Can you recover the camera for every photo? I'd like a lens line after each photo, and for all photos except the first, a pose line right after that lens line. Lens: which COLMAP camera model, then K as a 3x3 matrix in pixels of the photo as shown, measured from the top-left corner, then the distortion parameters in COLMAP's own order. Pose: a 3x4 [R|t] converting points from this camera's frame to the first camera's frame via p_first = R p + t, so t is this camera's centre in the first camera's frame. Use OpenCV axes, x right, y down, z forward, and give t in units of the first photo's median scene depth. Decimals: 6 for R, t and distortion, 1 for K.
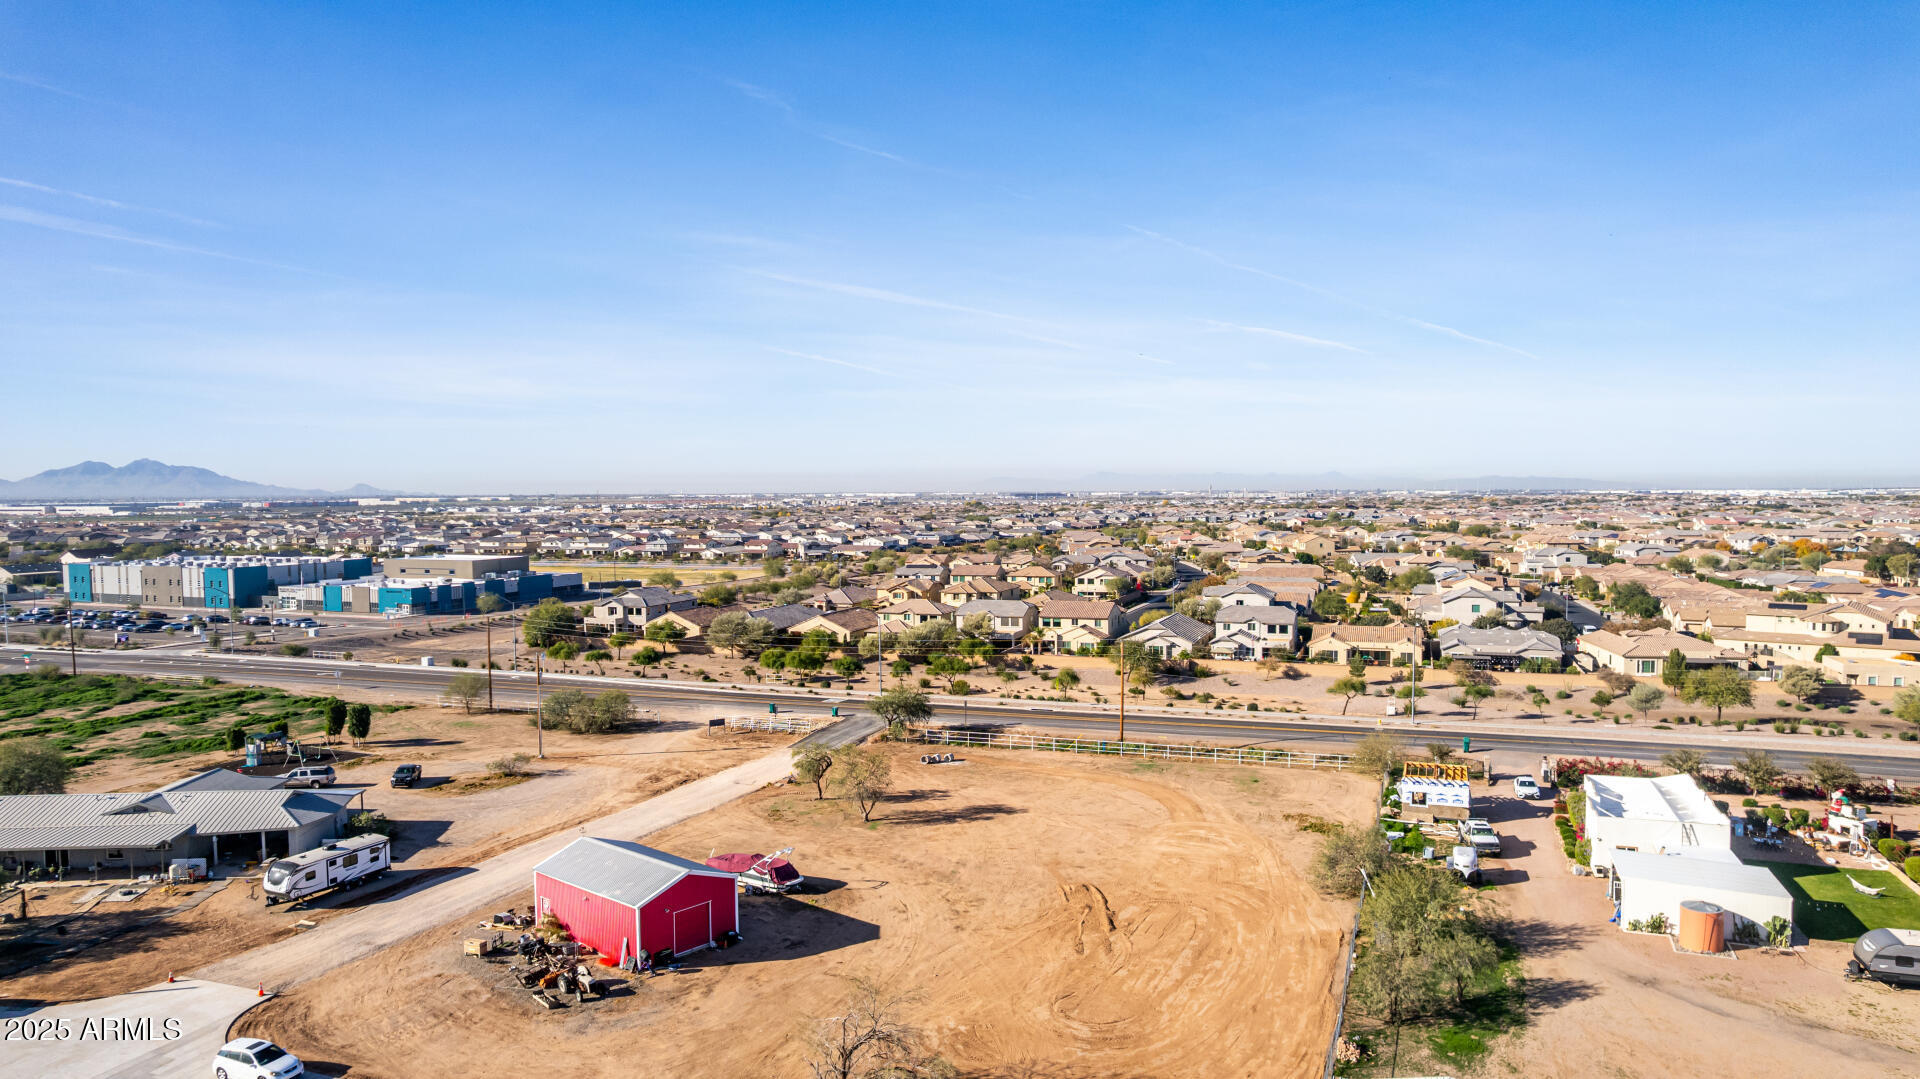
lens RADIAL K [[1209.9, 0, 962.7], [0, 1209.9, 541.0], [0, 0, 1]] dist [-0.070449, 0.059937]
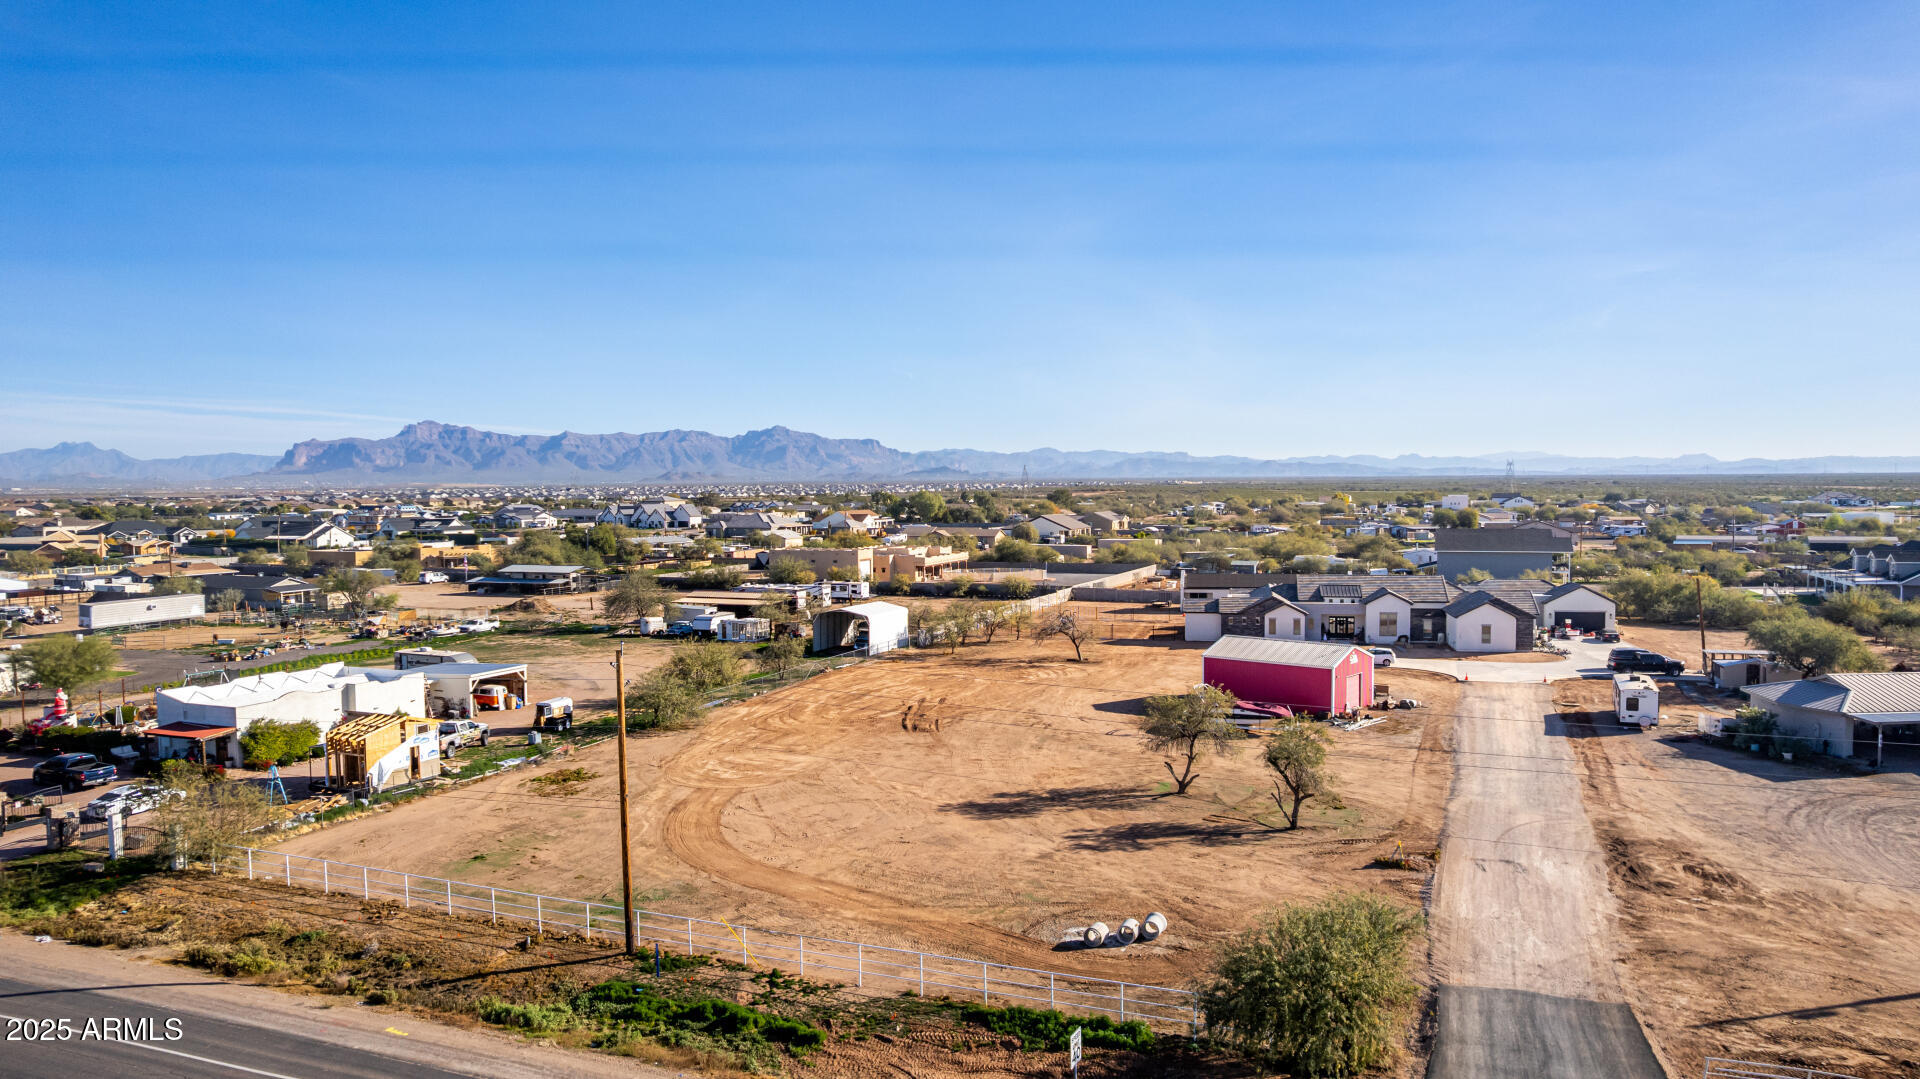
lens RADIAL K [[1209.9, 0, 987.2], [0, 1209.9, 528.9], [0, 0, 1]] dist [-0.070449, 0.059937]
pose [[-0.999691, 0.011169, 0.022213, 0.015185], [0.012823, 0.997042, 0.075777, 0.039736], [-0.021301, 0.076038, -0.996877, 2.021131]]
